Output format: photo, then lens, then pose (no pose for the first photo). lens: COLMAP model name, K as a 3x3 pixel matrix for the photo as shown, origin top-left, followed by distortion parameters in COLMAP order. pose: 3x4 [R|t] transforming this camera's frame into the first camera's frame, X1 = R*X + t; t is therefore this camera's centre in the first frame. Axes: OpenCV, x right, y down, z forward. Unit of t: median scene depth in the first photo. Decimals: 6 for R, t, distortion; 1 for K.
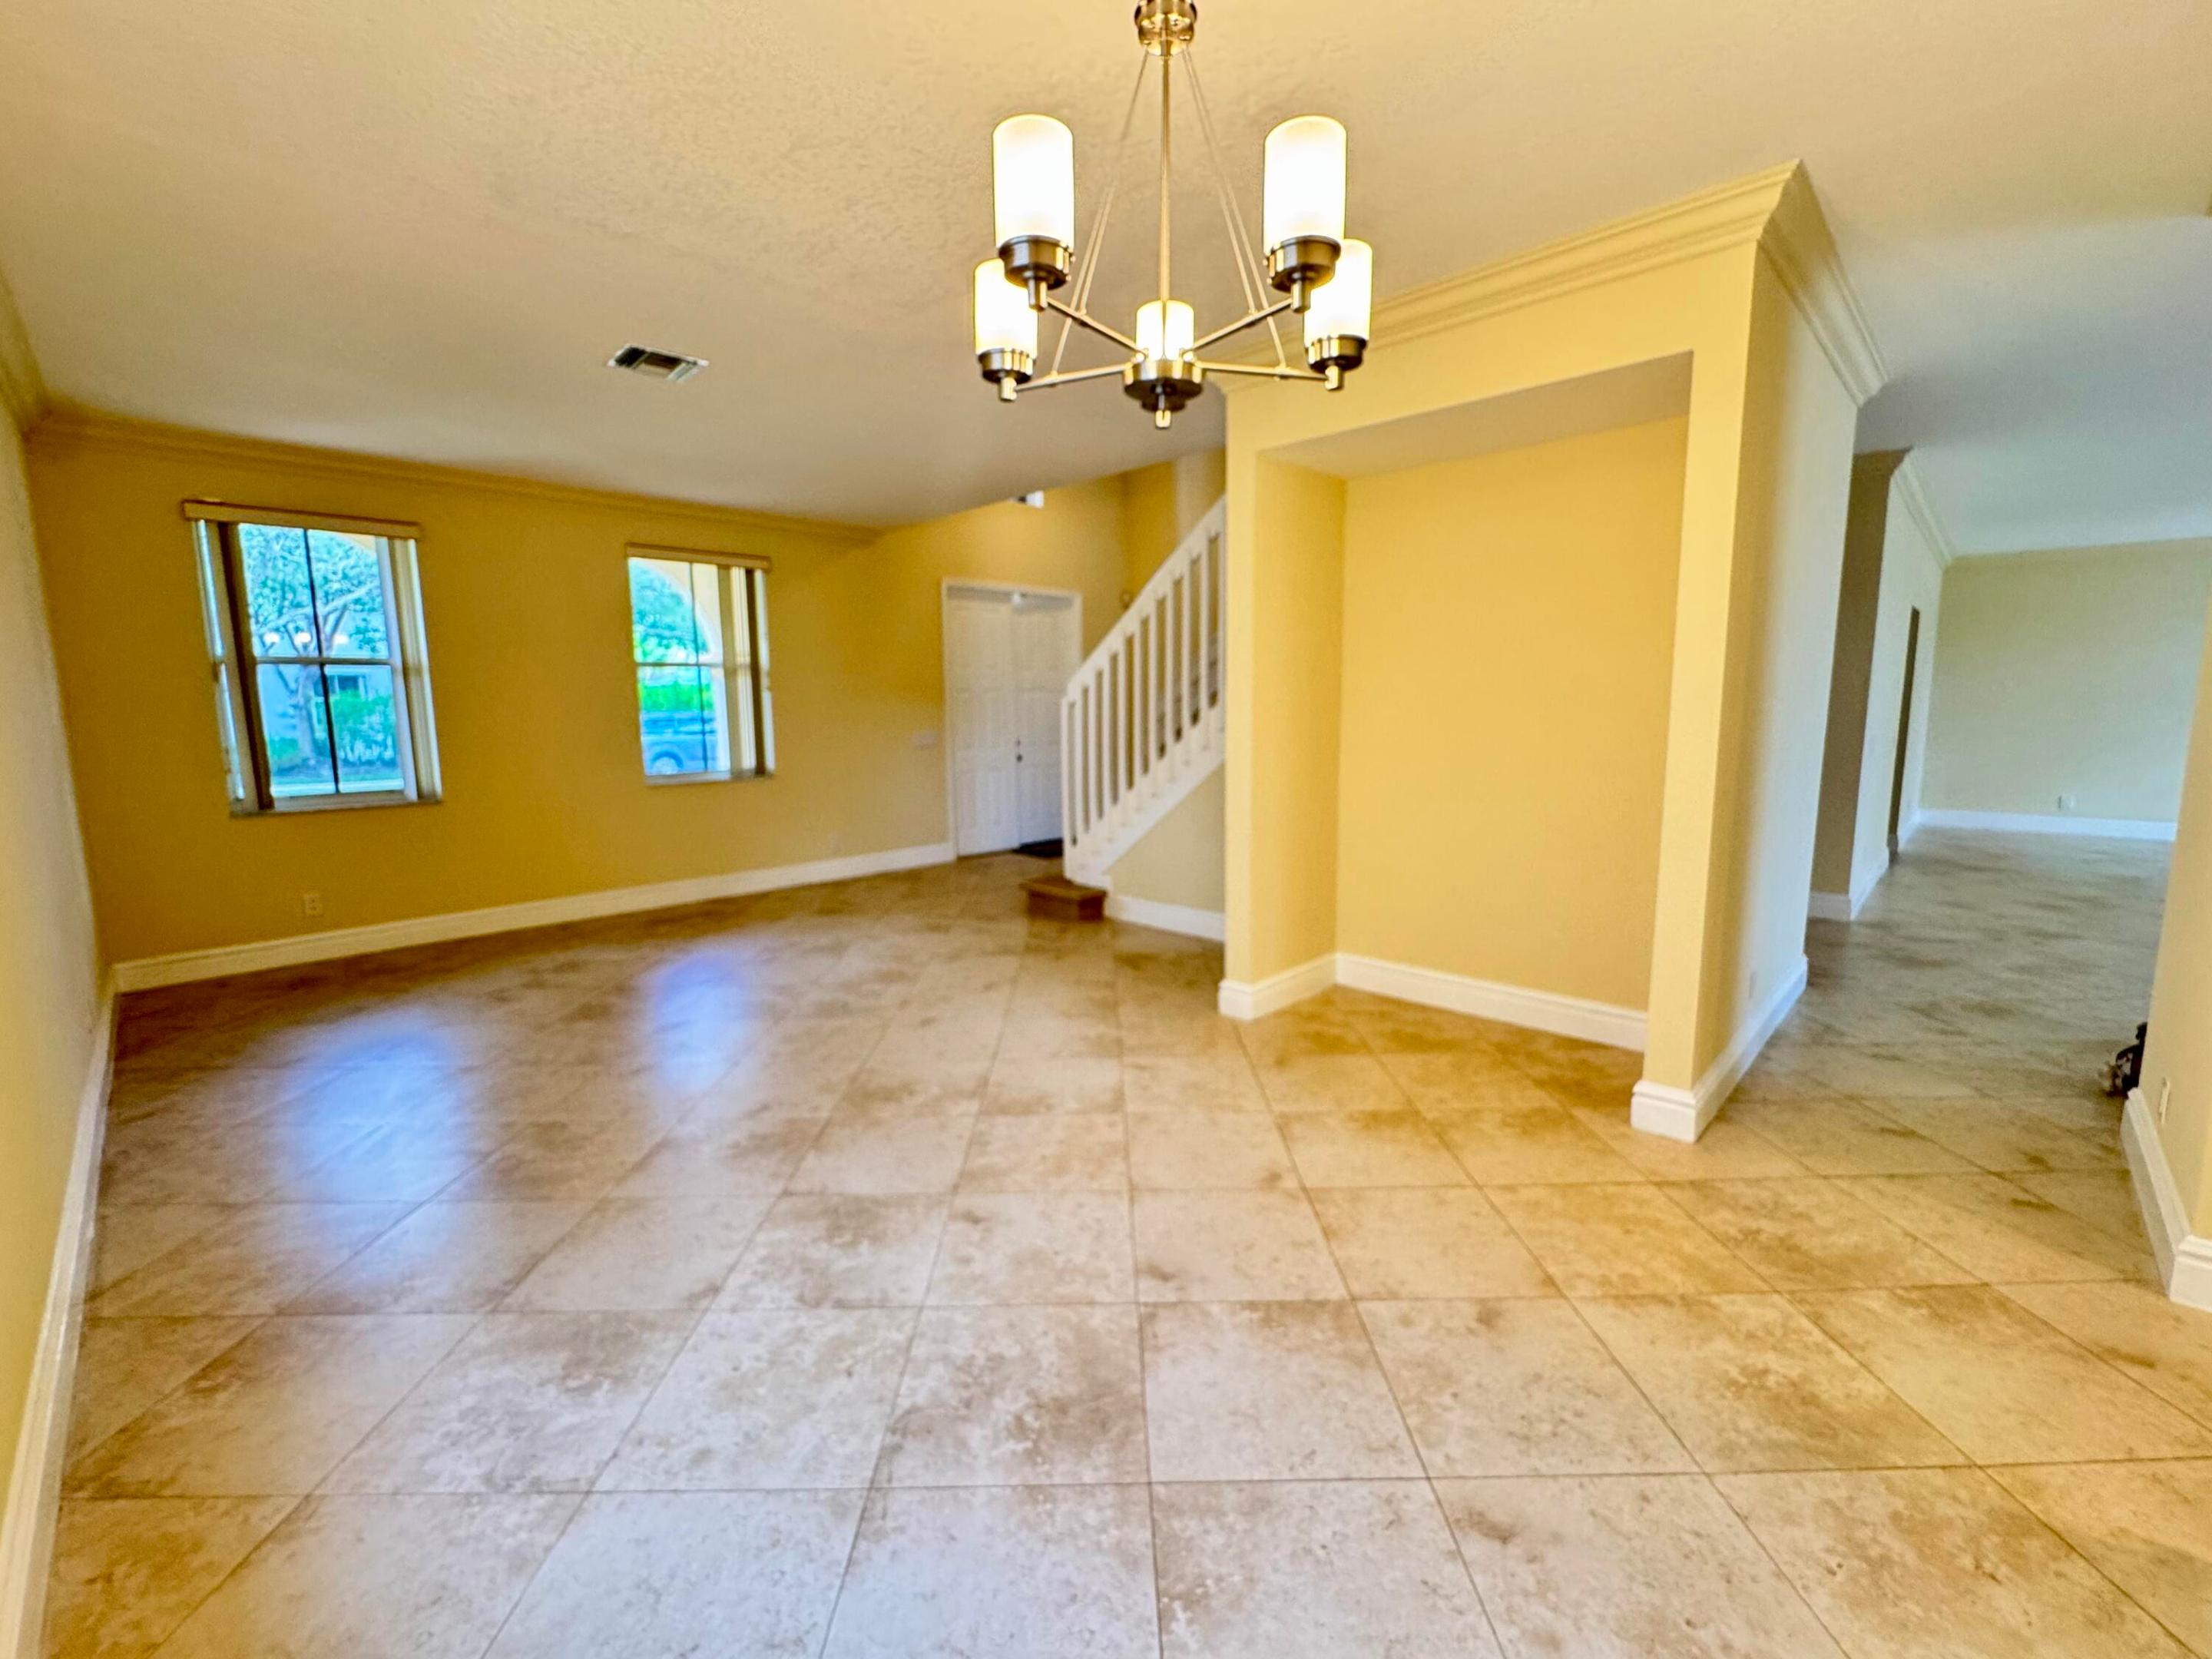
lens RADIAL K [[886.9, 0, 1119.2], [0, 886.9, 823.0], [0, 0, 1]] dist [-0.006002, 0.000933]
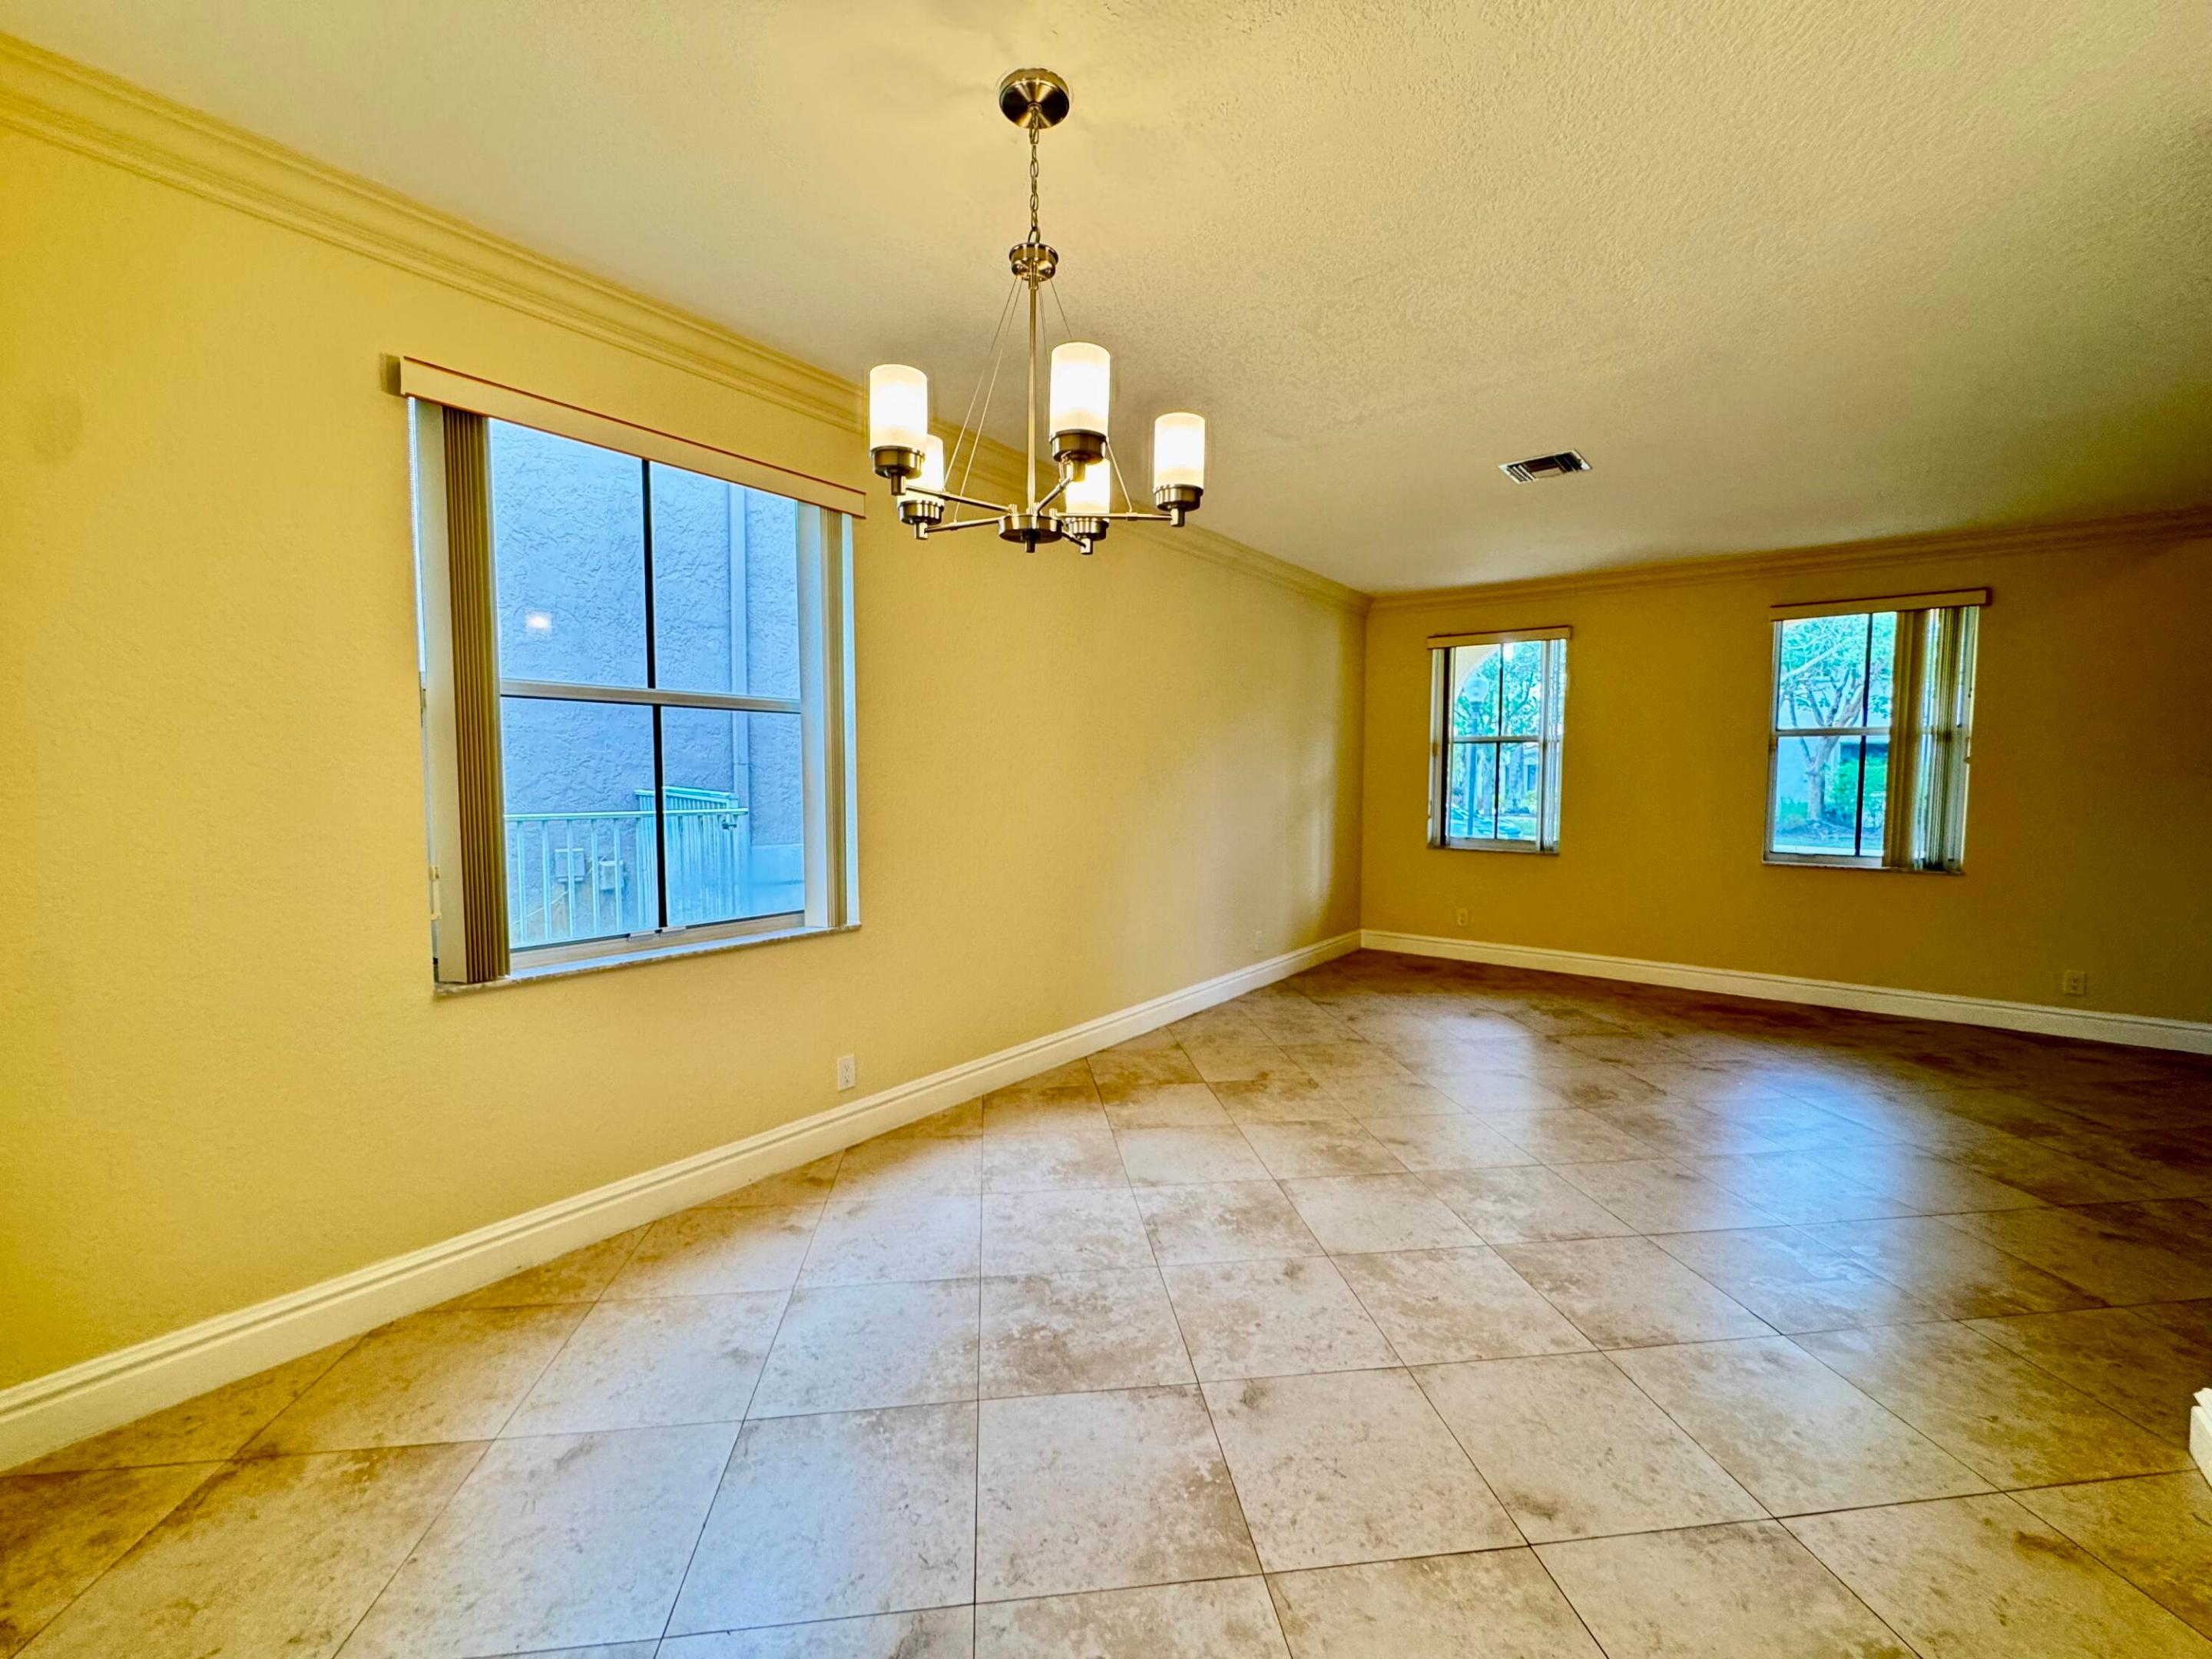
lens RADIAL K [[886.9, 0, 1117.8], [0, 886.9, 826.9], [0, 0, 1]] dist [-0.006002, 0.000933]
pose [[0.151088, 0.071693, -0.985917, 0.680474], [-0.142556, 0.988521, 0.050036, -0.078118], [0.978187, 0.132988, 0.159574, 0.488117]]
